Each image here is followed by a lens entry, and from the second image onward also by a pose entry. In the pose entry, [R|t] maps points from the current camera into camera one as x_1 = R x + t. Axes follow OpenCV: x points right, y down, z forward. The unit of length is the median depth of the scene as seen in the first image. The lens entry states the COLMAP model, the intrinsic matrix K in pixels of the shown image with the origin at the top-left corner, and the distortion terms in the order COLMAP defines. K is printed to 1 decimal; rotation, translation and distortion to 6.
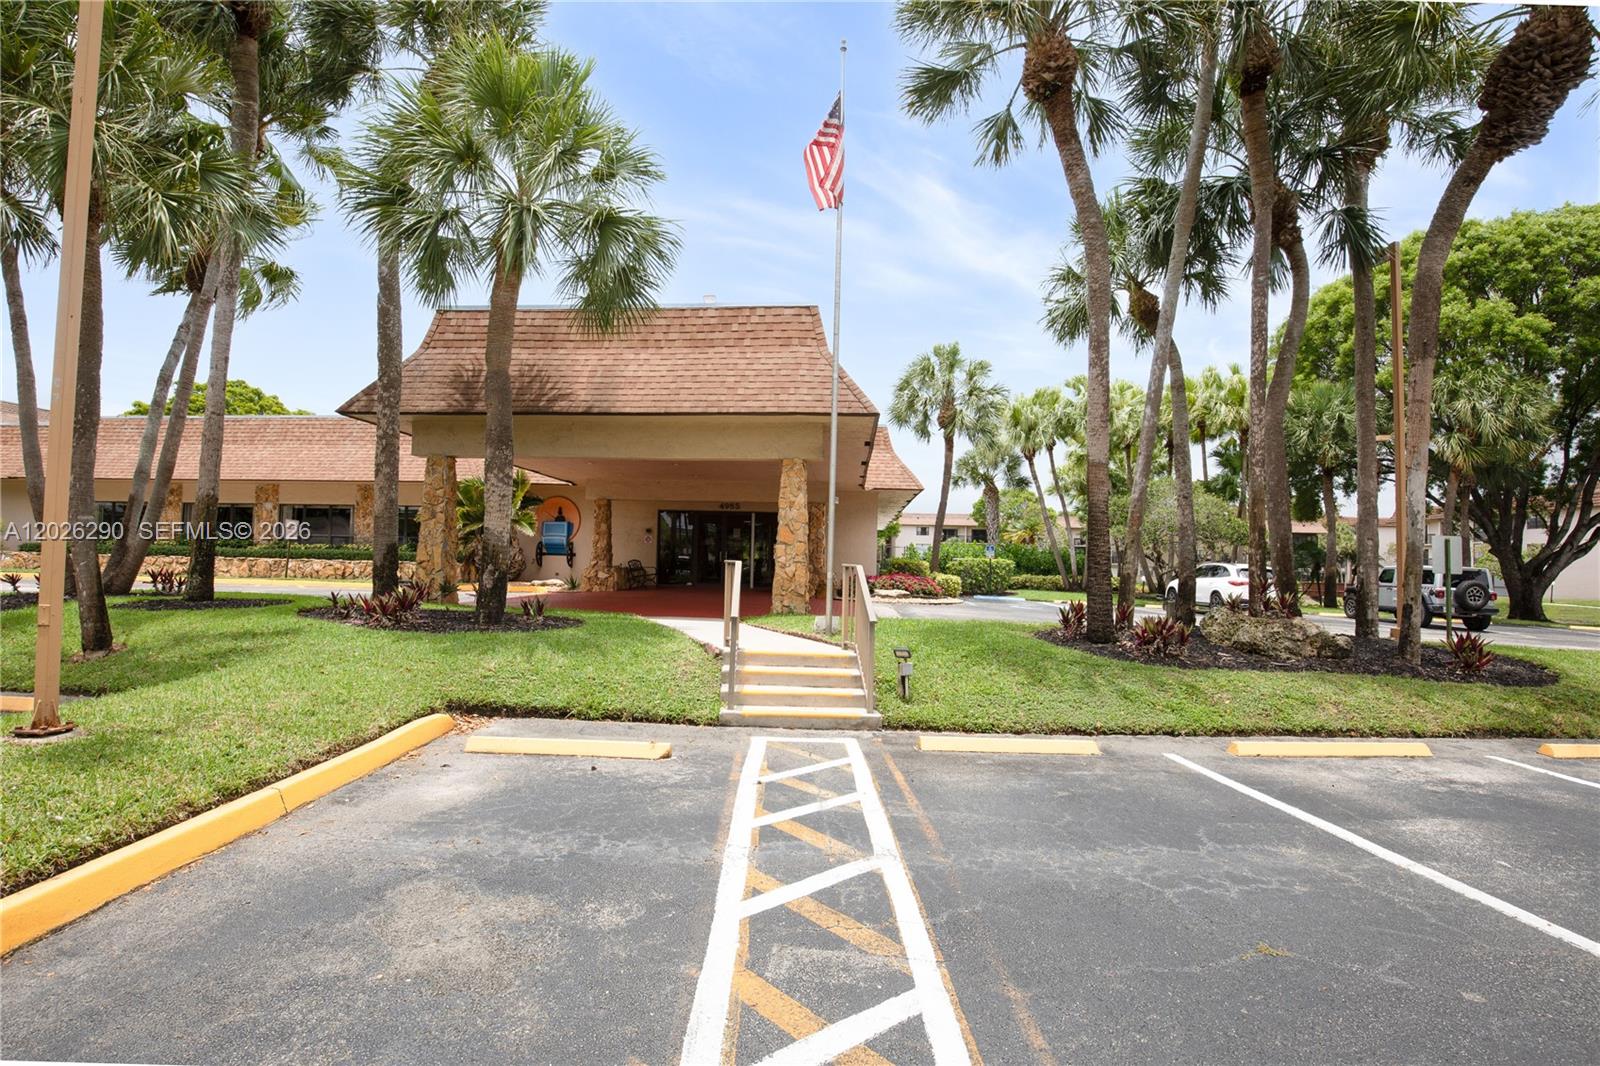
lens RADIAL K [[733.9, 0, 799.9], [0, 733.9, 548.7], [0, 0, 1]] dist [0.009490, -0.000185]
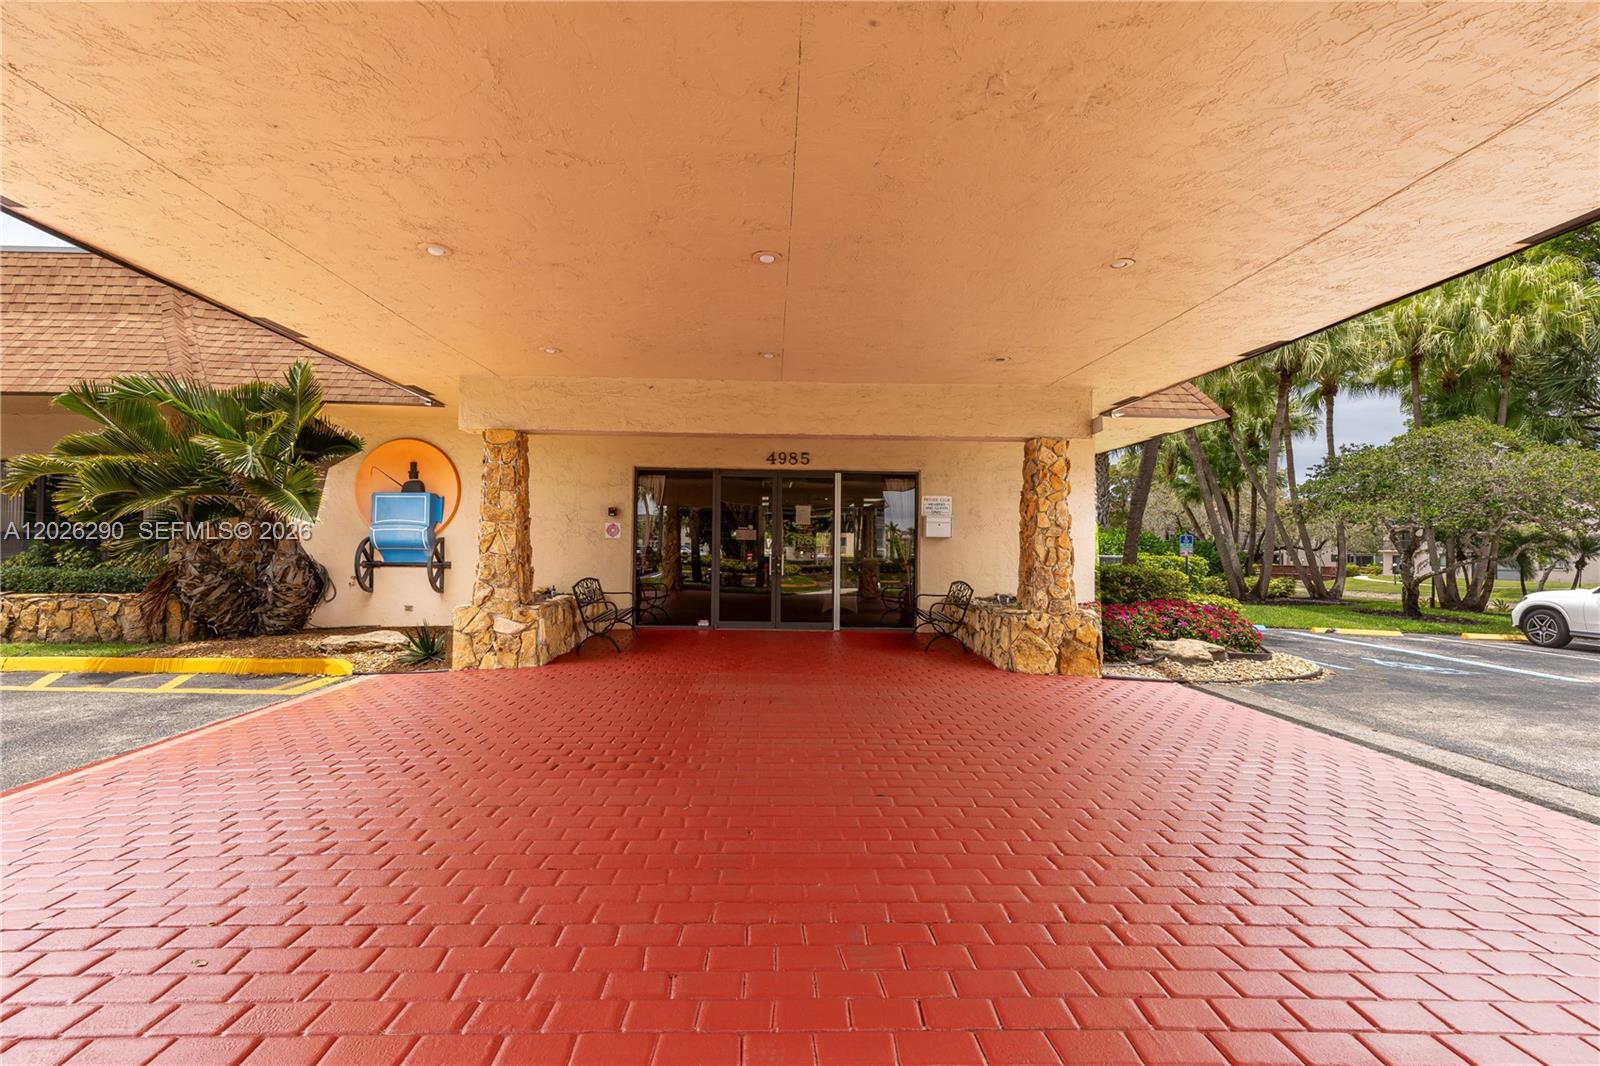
lens RADIAL K [[733.9, 0, 799.9], [0, 733.9, 548.7], [0, 0, 1]] dist [0.009490, -0.000185]
pose [[0.995303, -0.011204, 0.096163, -0.135664], [0.009569, 0.999802, 0.017449, -0.008301], [-0.096340, -0.016447, 0.995213, 0.536003]]
